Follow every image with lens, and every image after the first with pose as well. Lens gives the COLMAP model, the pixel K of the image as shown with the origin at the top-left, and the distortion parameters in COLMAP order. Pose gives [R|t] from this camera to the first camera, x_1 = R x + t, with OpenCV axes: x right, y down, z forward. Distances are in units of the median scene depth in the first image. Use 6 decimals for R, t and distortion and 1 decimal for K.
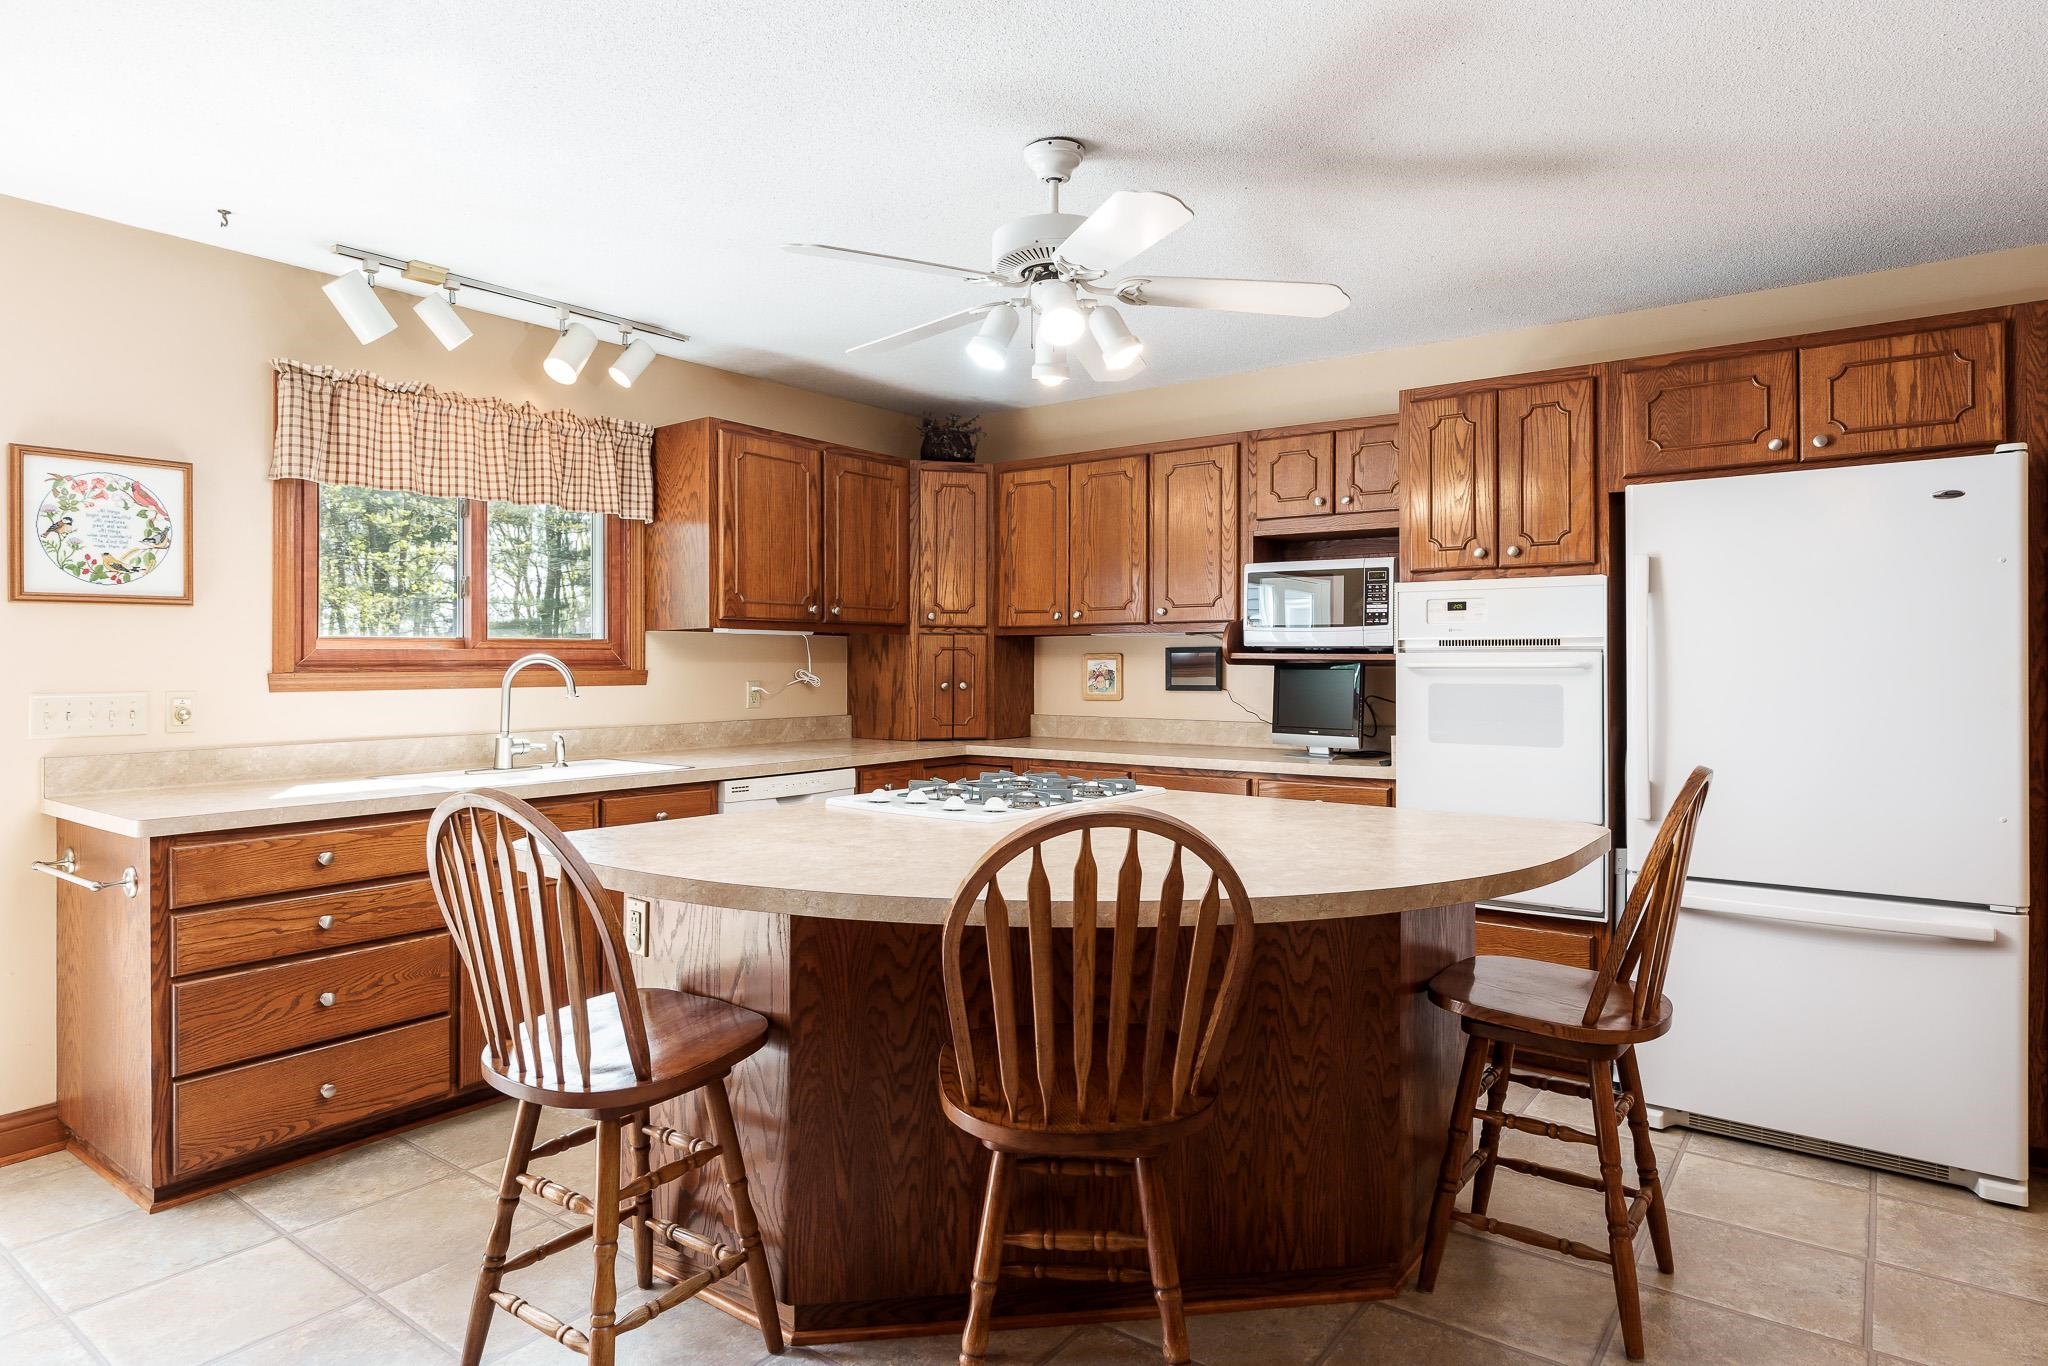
lens RADIAL K [[1176.5, 0, 1022.0], [0, 1176.5, 650.3], [0, 0, 1]] dist [-0.004497, 0.001010]
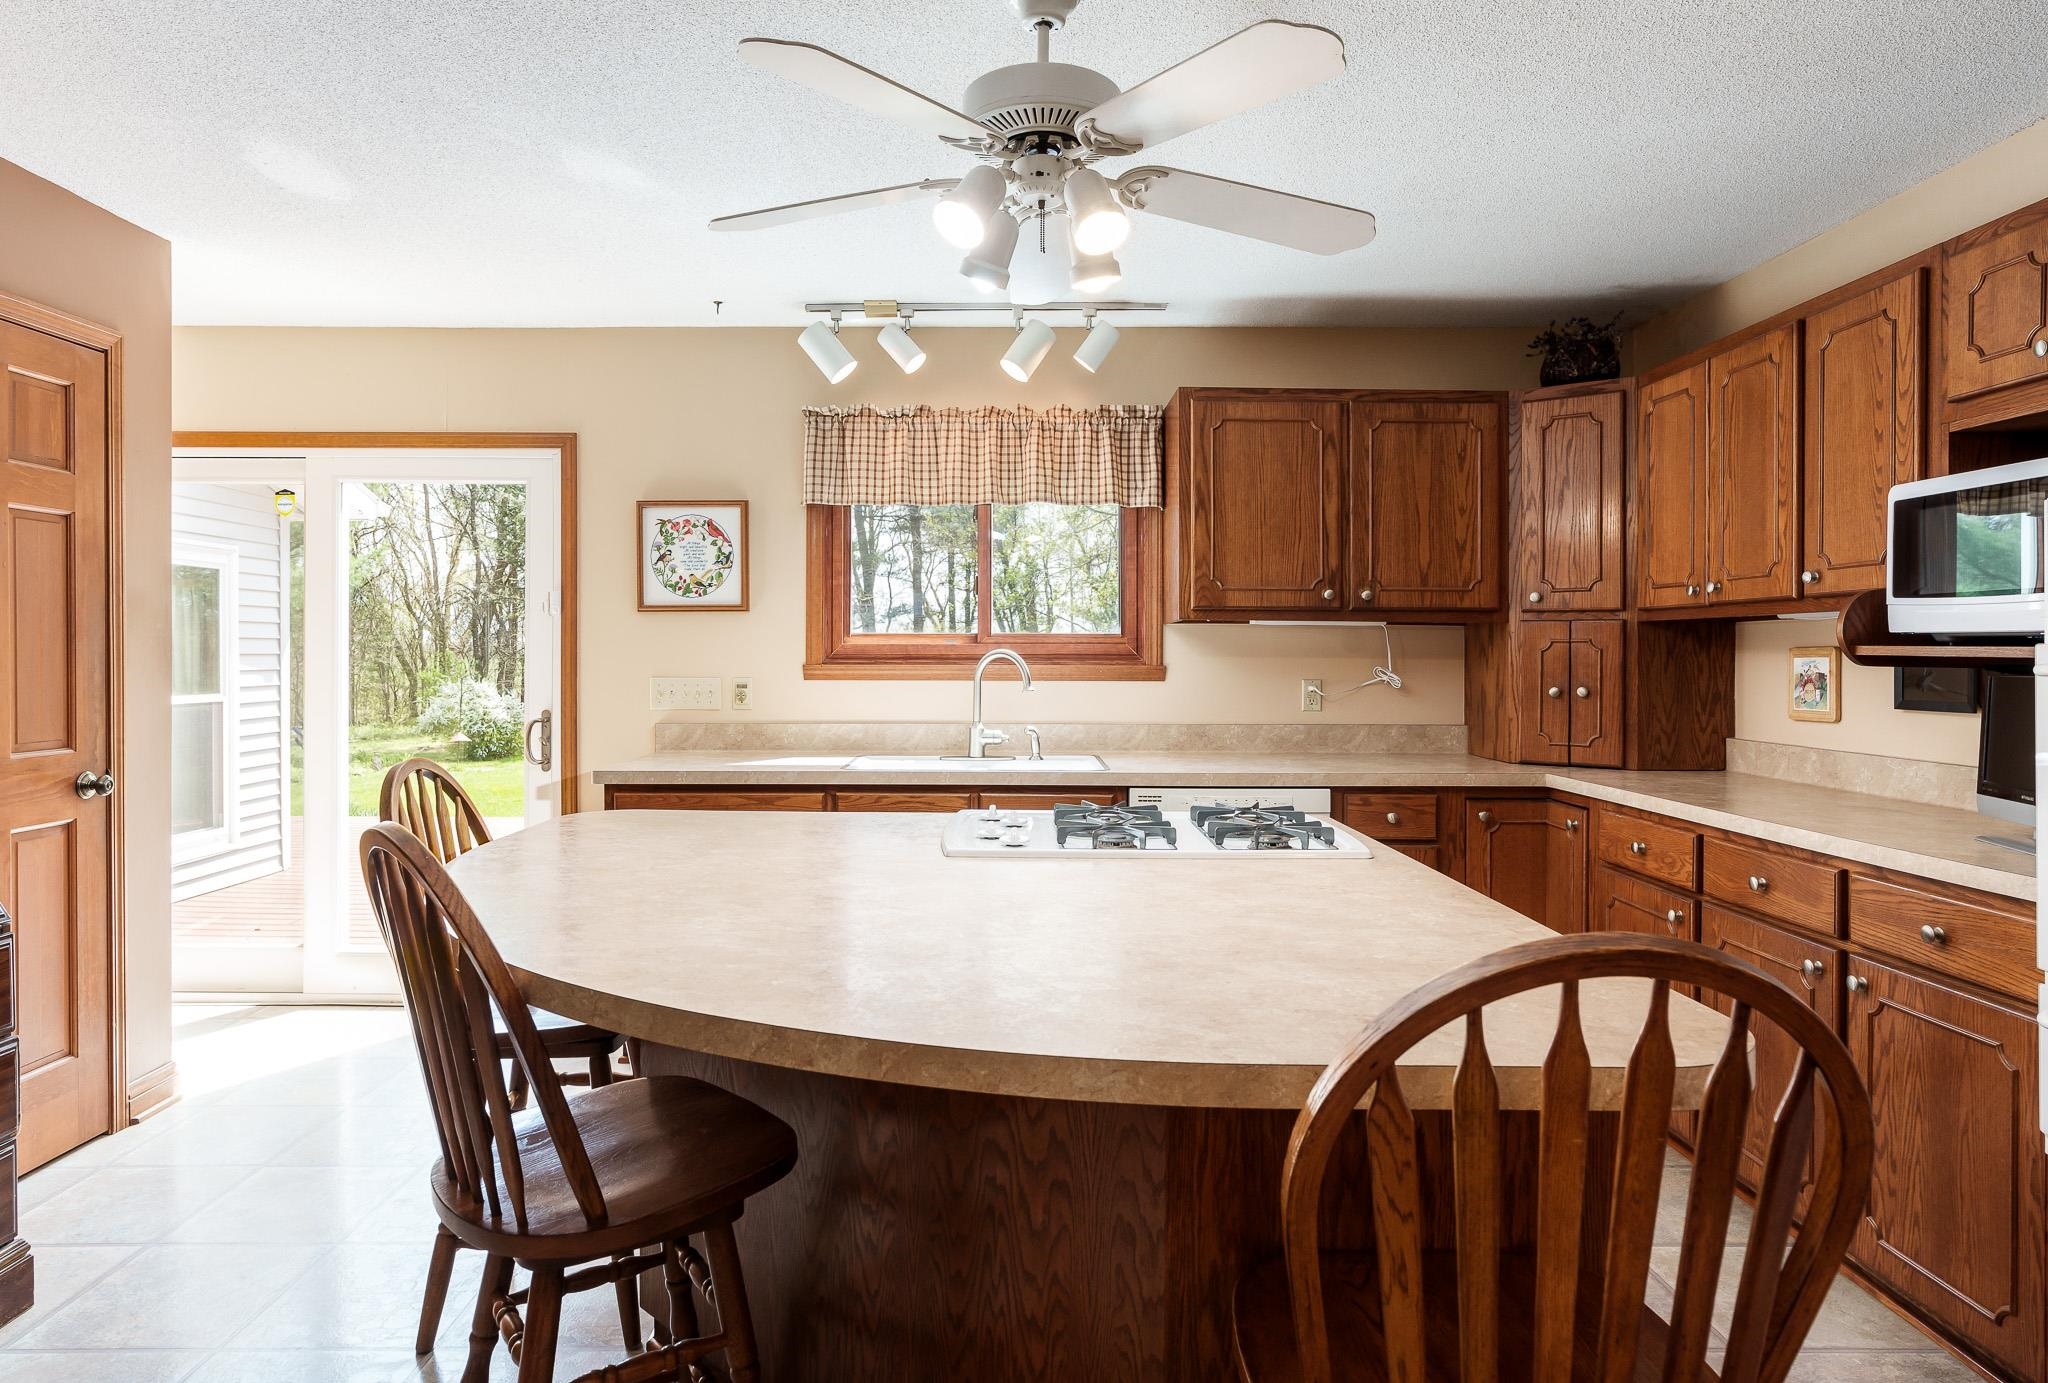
lens RADIAL K [[1237.5, 0, 1020.1], [0, 1237.5, 655.0], [0, 0, 1]] dist [-0.004337, 0.001582]
pose [[0.598517, 0.003210, -0.801103, 0.422301], [0.003594, 0.999971, 0.006691, 0.001427], [0.801102, -0.006884, 0.598489, 0.324925]]
